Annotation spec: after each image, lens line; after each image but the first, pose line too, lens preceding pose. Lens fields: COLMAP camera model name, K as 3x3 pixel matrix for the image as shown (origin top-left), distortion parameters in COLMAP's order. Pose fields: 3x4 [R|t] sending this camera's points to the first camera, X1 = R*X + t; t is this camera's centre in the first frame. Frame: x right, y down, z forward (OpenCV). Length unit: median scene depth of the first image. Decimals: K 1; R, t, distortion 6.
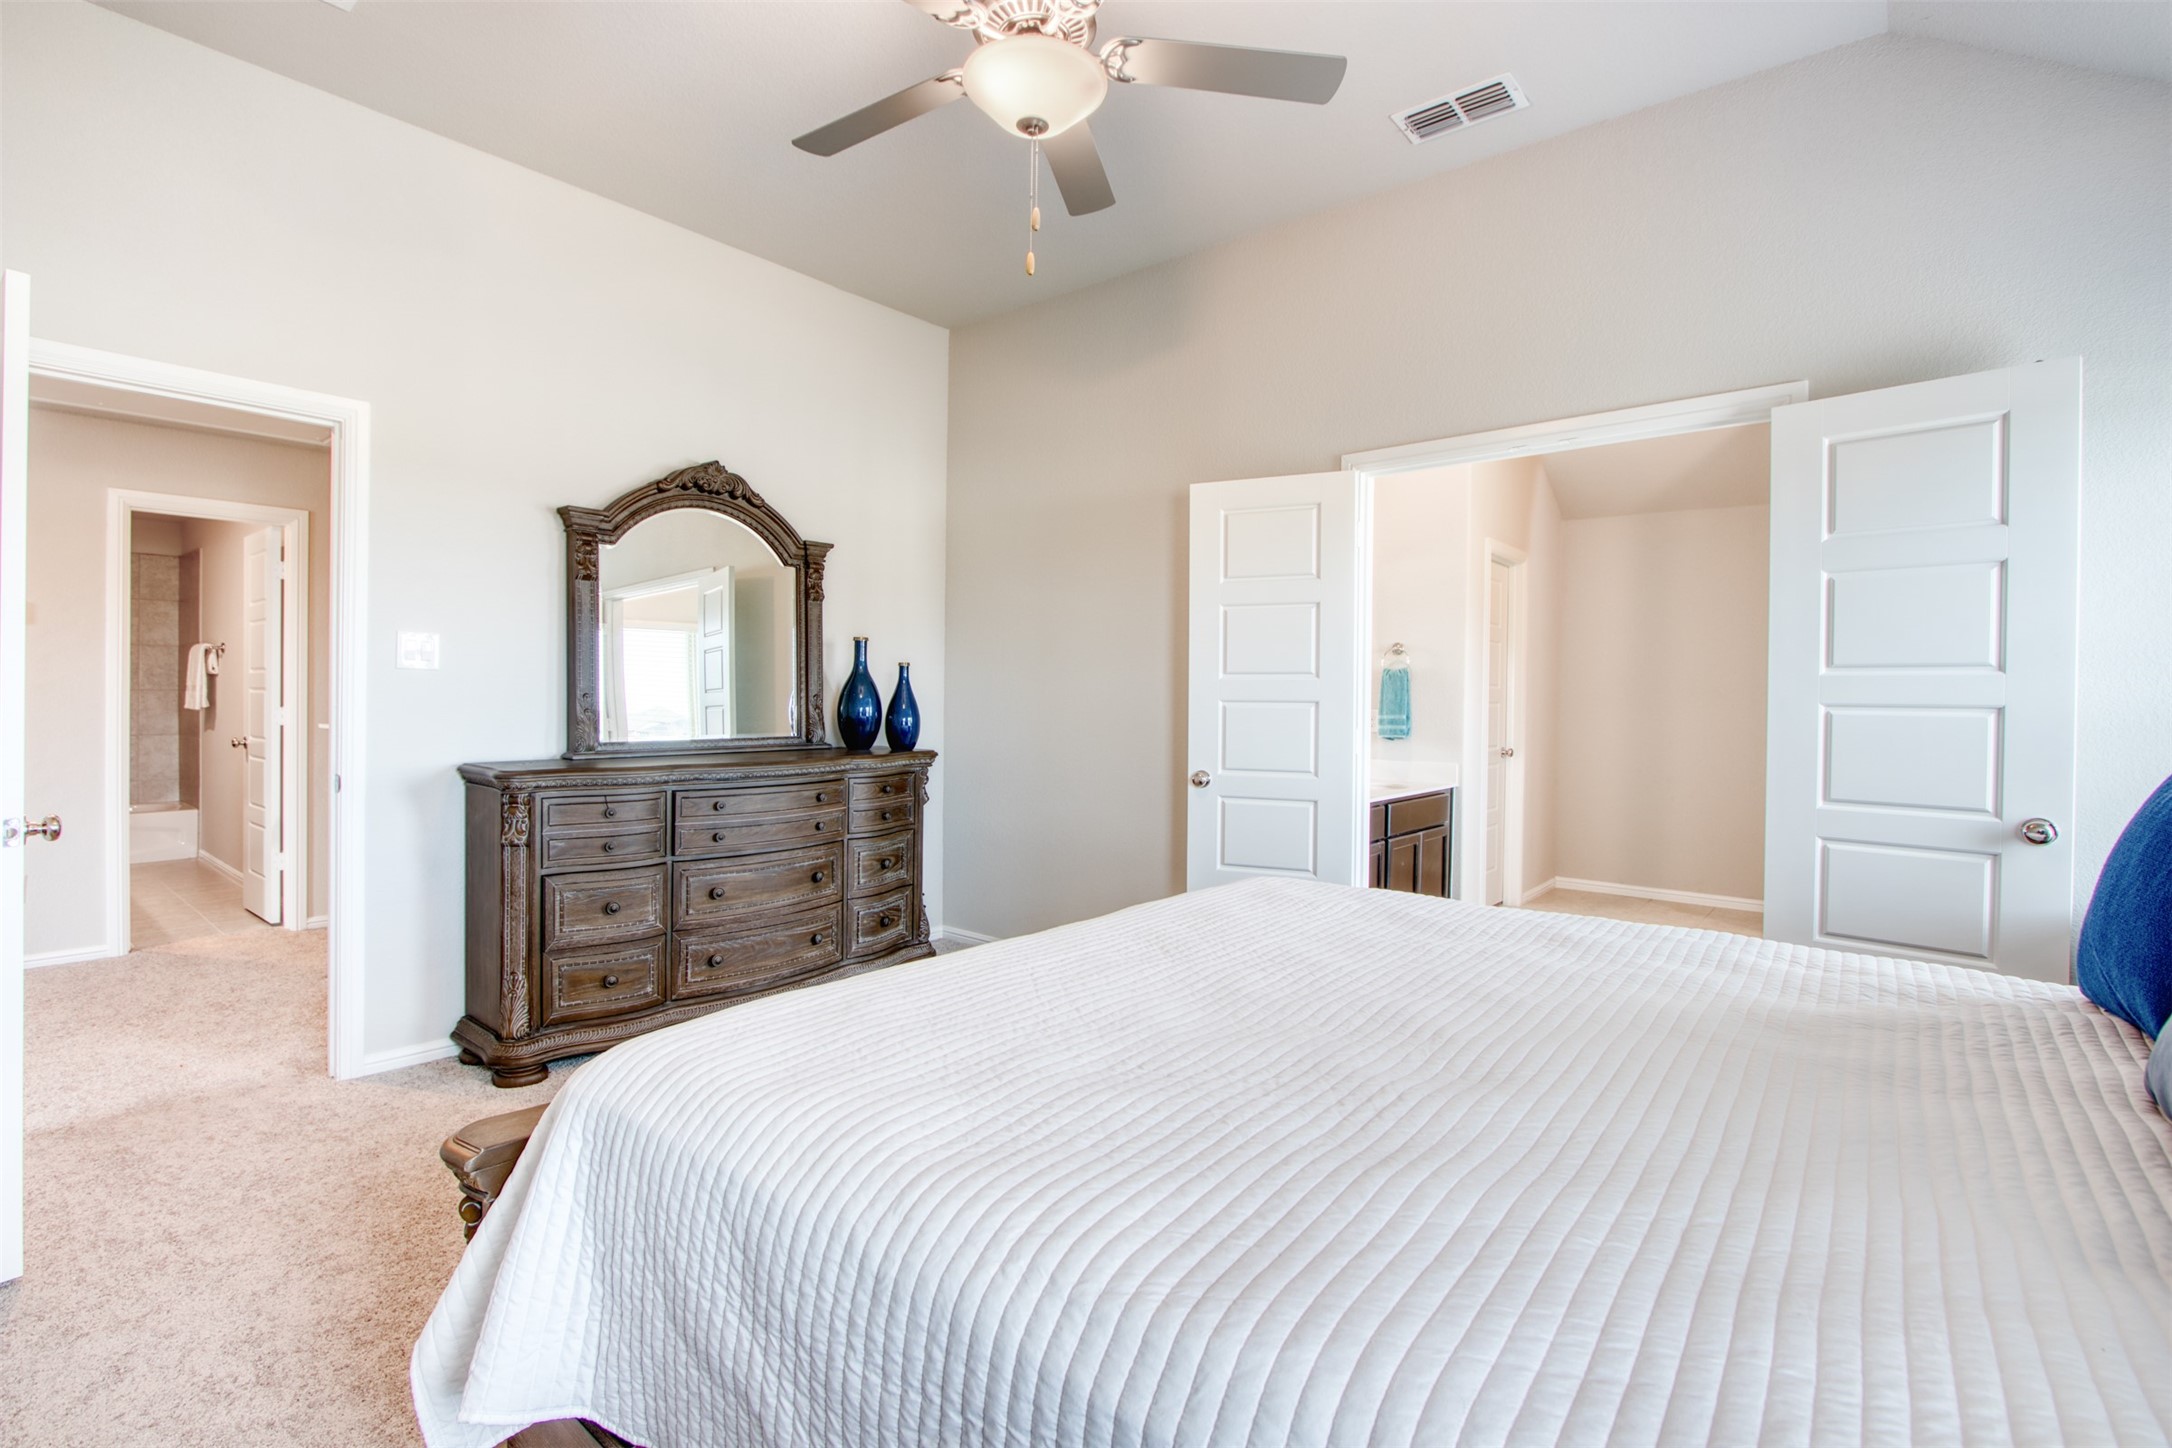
lens RADIAL K [[999.4, 0, 1078.9], [0, 999.4, 707.5], [0, 0, 1]] dist [-0.015708, 0.001581]
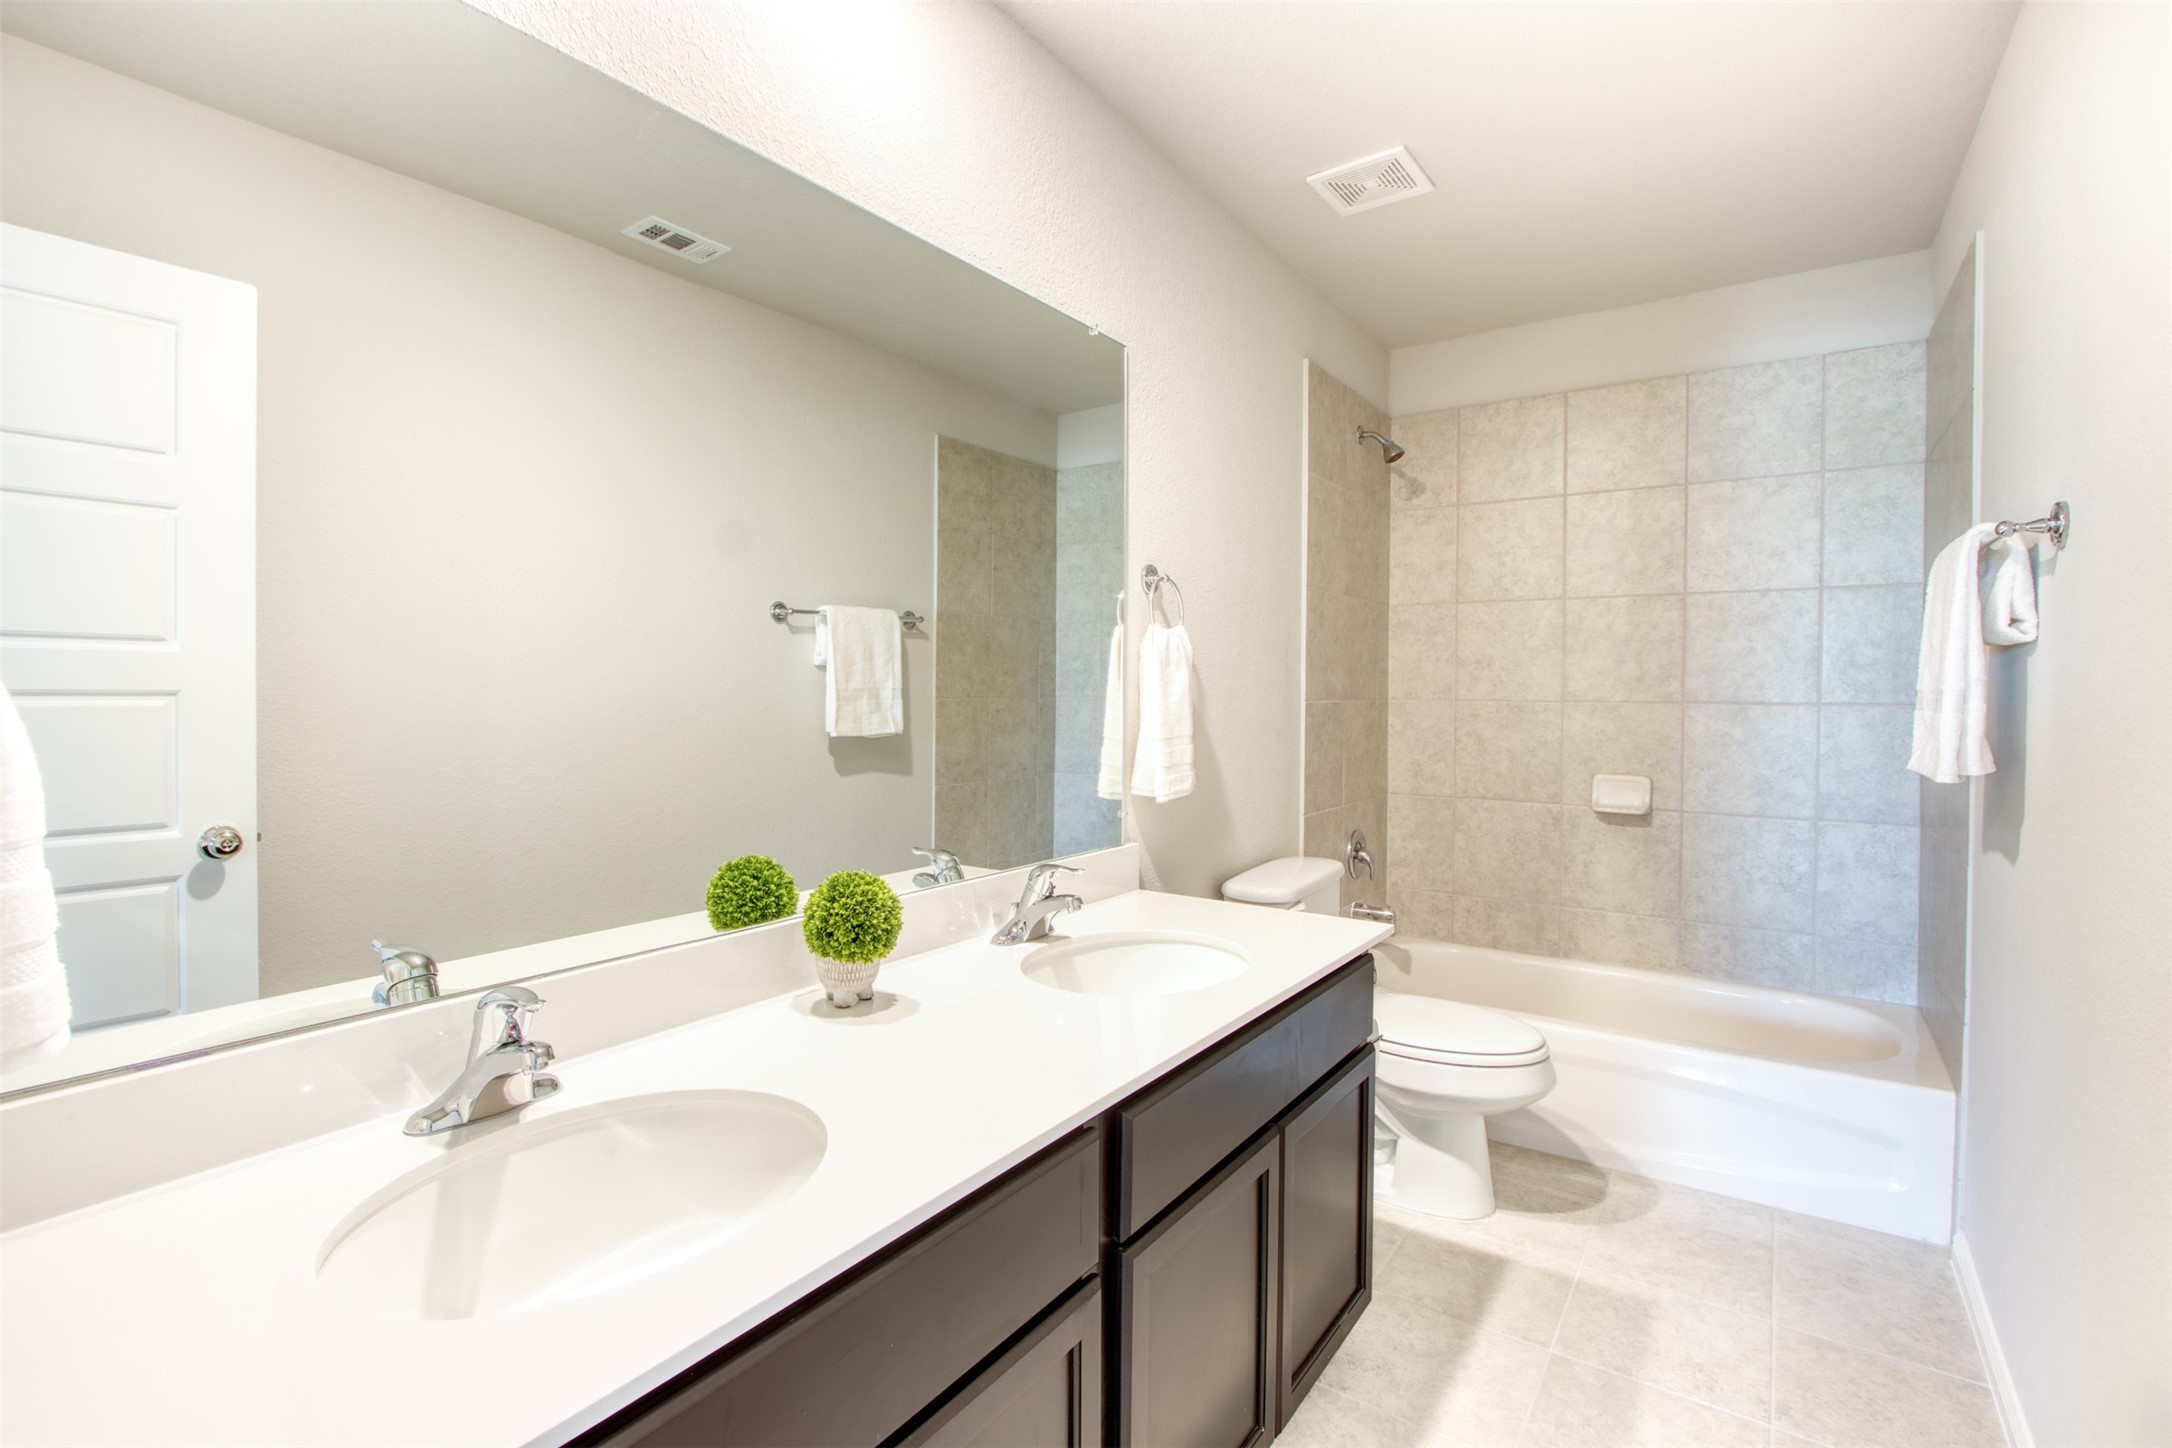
lens RADIAL K [[999.4, 0, 1076.3], [0, 999.4, 714.5], [0, 0, 1]] dist [-0.015708, 0.001581]
pose [[0.083303, 0.007420, -0.996497, -0.641170], [-0.006017, 0.999958, 0.006943, -0.016033], [0.996506, 0.005417, 0.083345, 0.736116]]
